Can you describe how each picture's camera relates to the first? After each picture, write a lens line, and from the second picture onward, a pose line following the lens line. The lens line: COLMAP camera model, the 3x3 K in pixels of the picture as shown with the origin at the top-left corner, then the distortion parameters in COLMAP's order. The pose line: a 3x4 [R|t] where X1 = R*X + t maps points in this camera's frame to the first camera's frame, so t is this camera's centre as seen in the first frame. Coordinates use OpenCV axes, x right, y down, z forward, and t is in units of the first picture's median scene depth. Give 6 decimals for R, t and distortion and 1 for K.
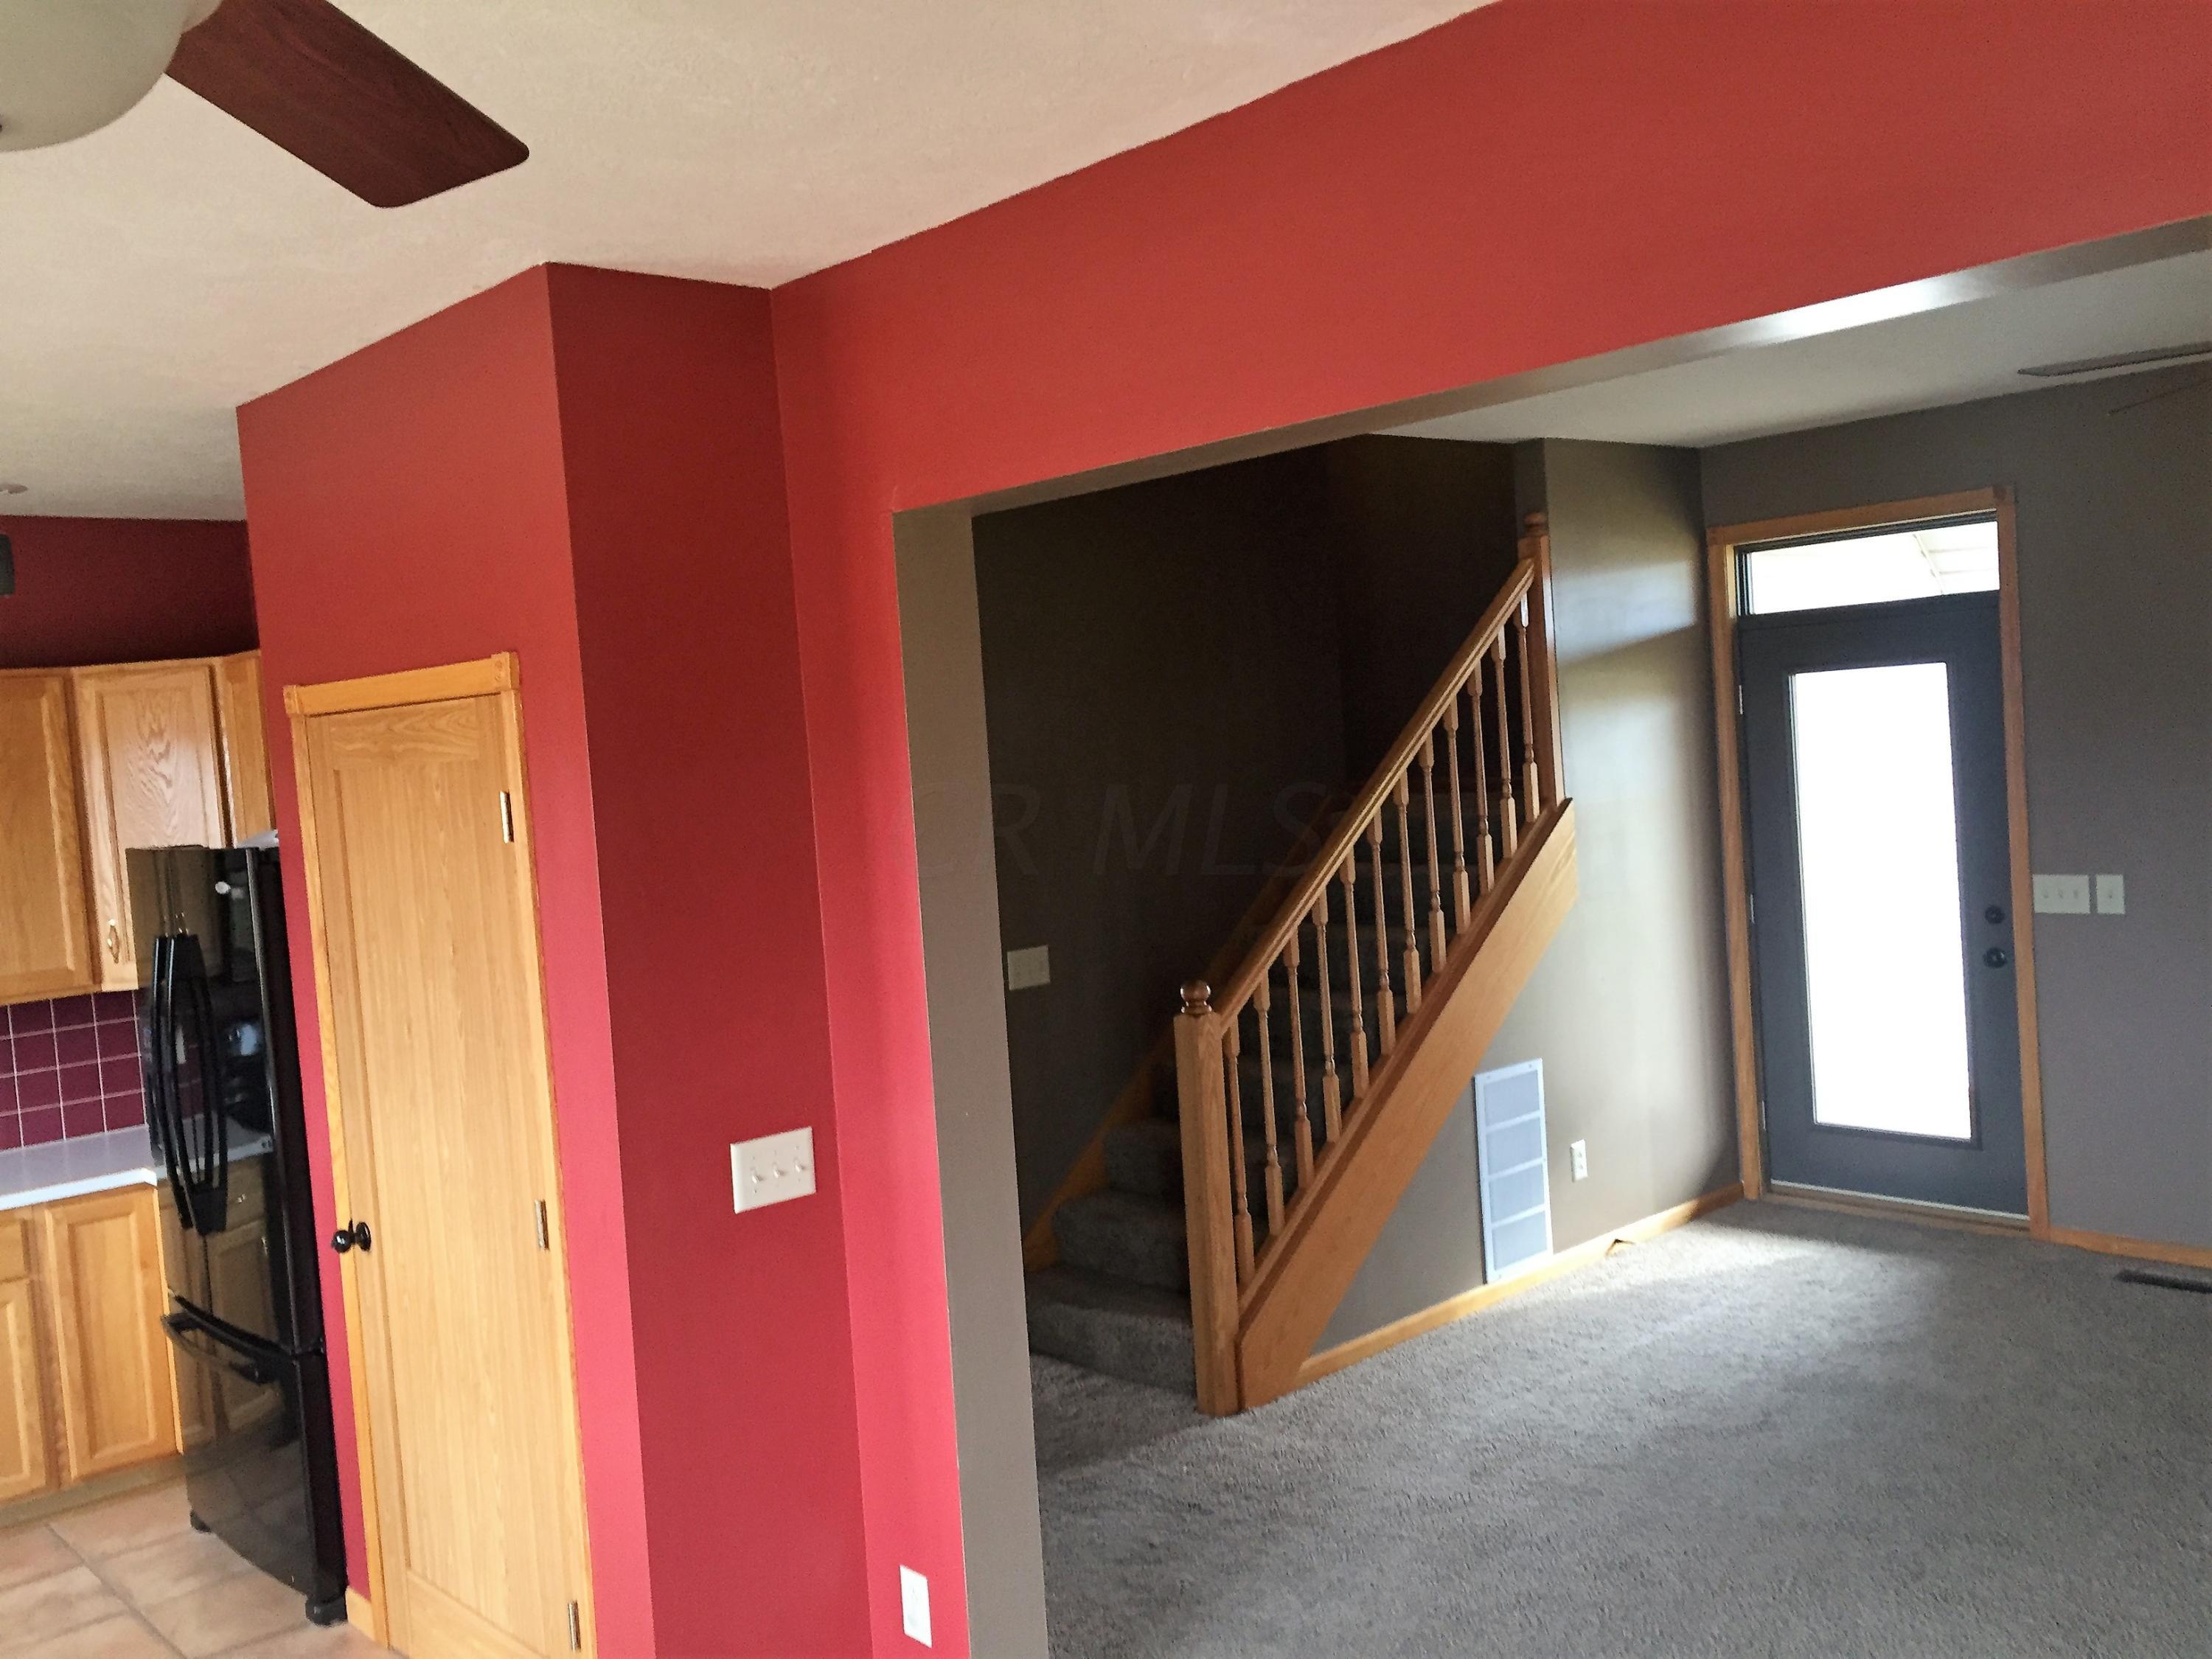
lens RADIAL K [[1874.0, 0, 1099.2], [0, 1874.0, 834.4], [0, 0, 1]] dist [0.068518, -0.103646]
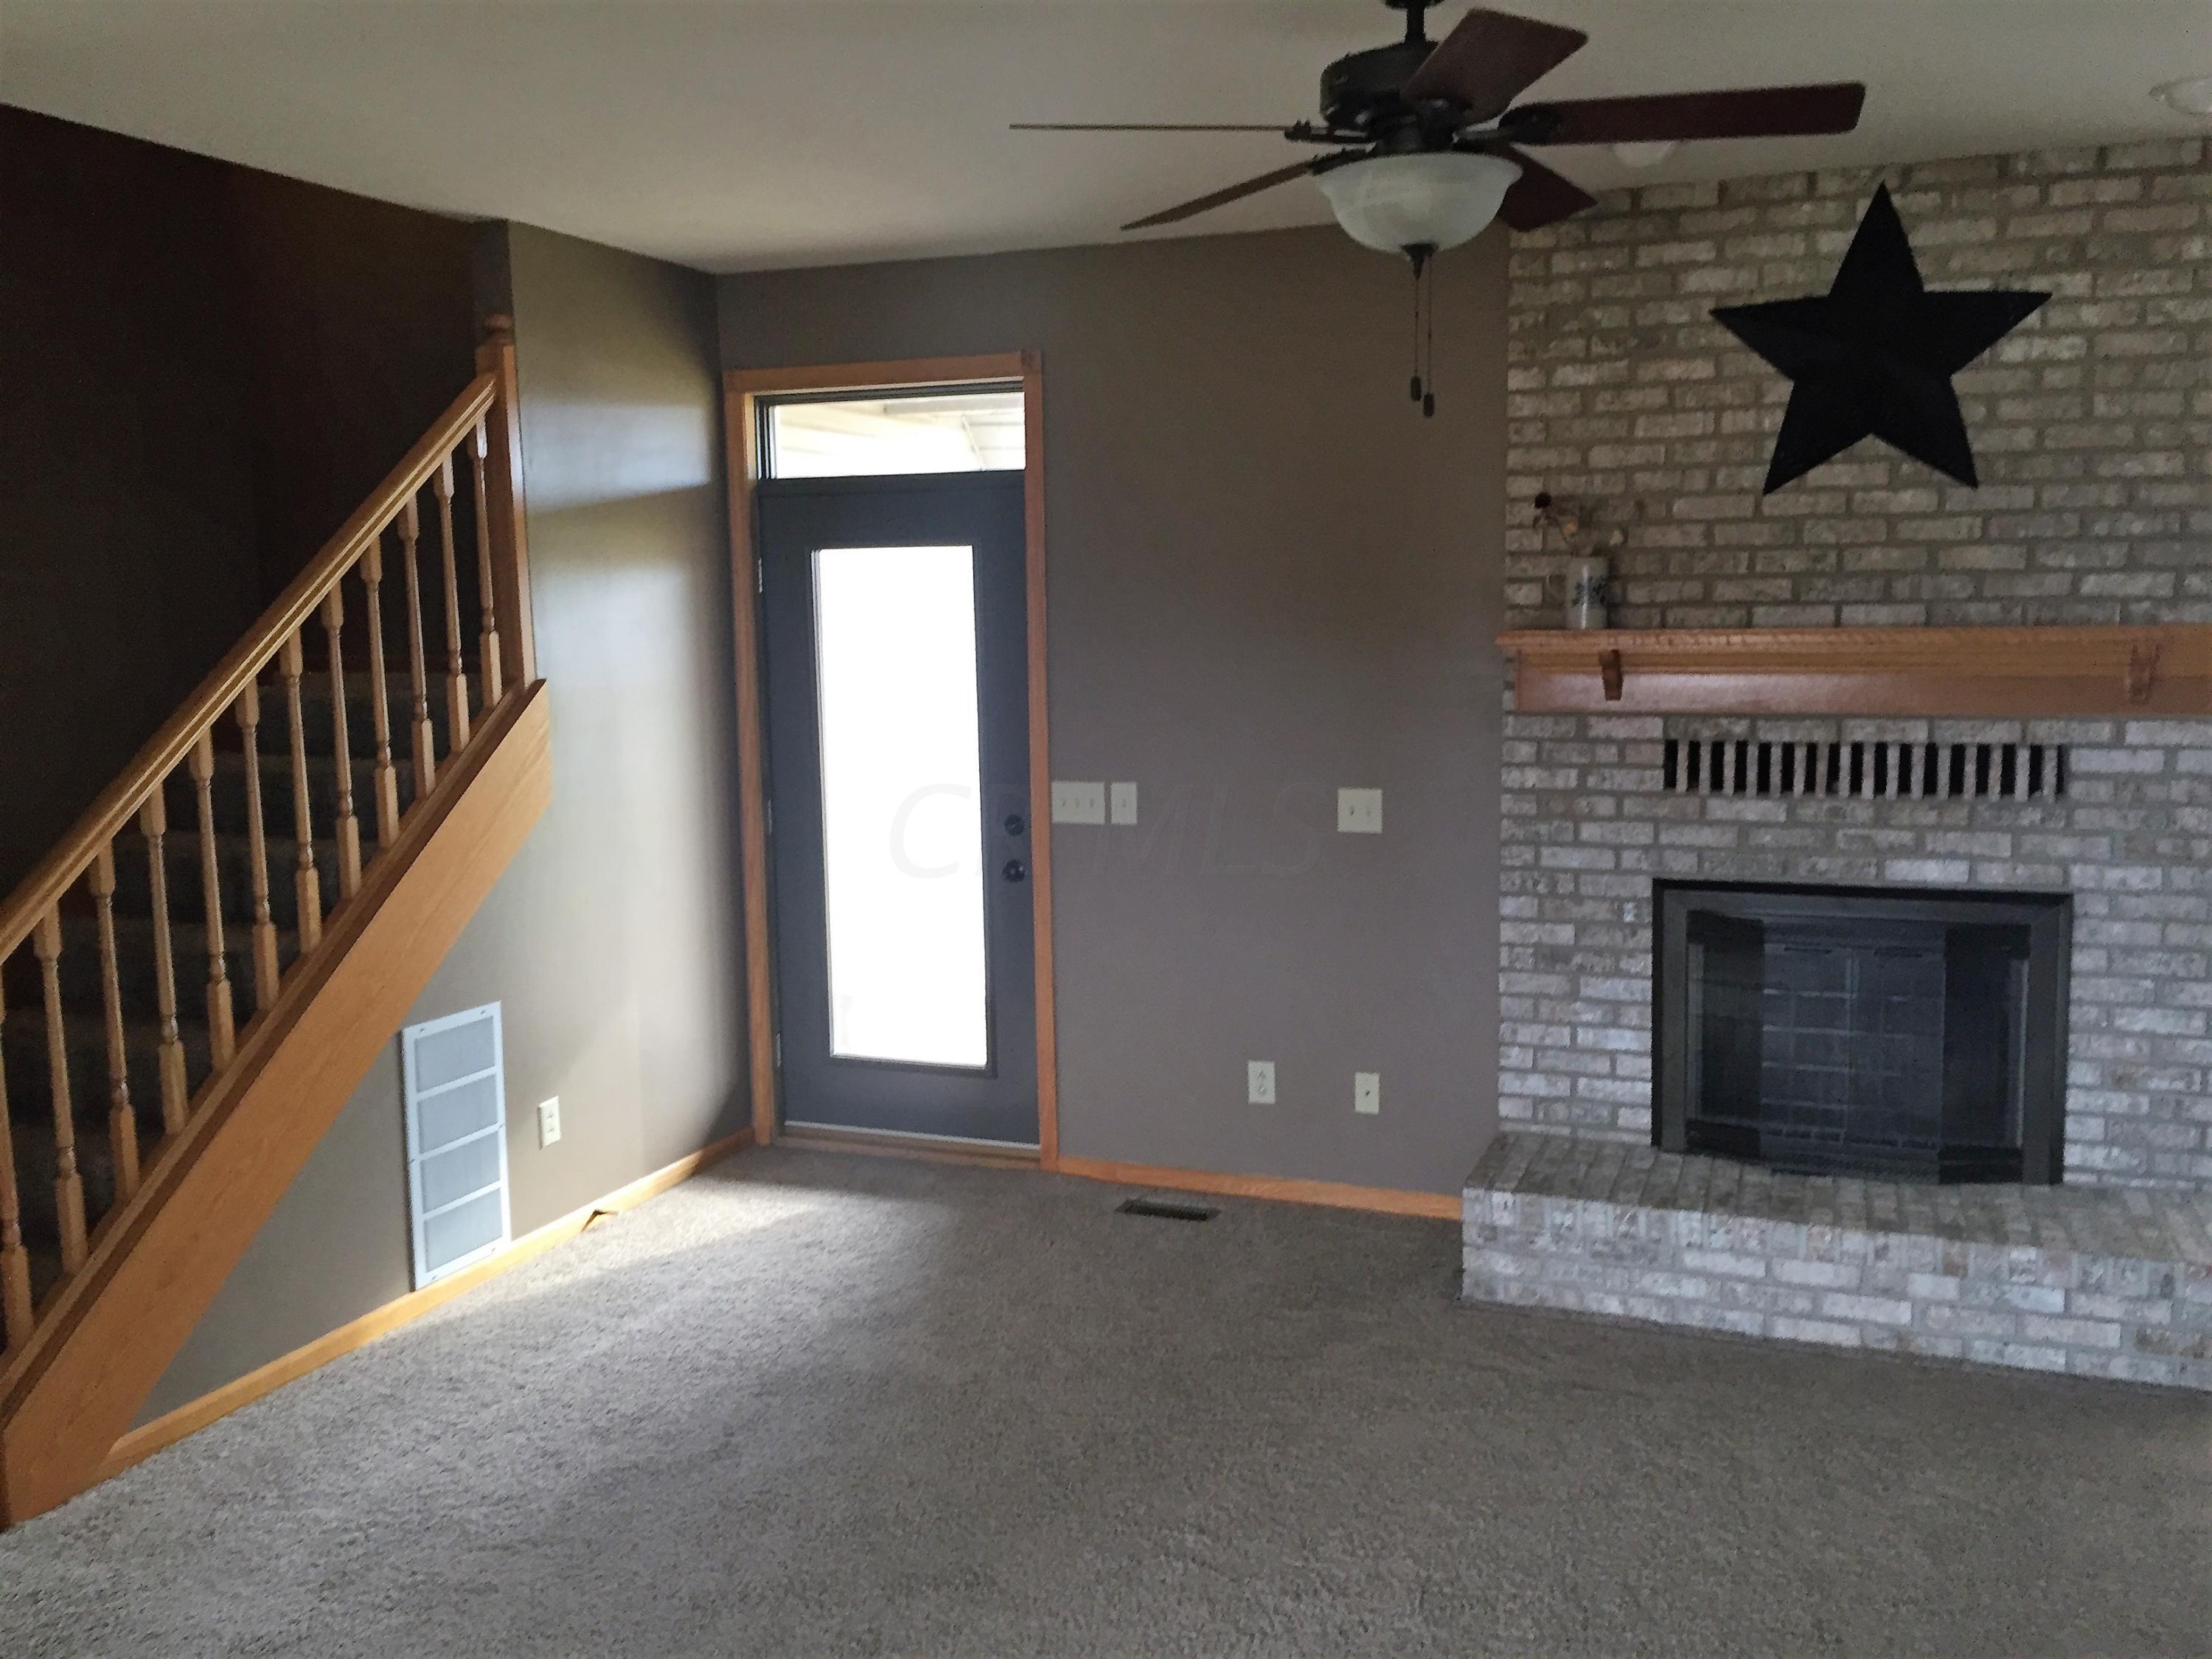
lens RADIAL K [[1892.1, 0, 1106.0], [0, 1892.1, 829.5], [0, 0, 1]] dist [0.076870, -0.098684]
pose [[0.892404, 0.002988, 0.451228, 0.114934], [-0.023800, 0.998898, 0.040455, 0.007701], [-0.450609, -0.046841, 0.891492, 0.187210]]
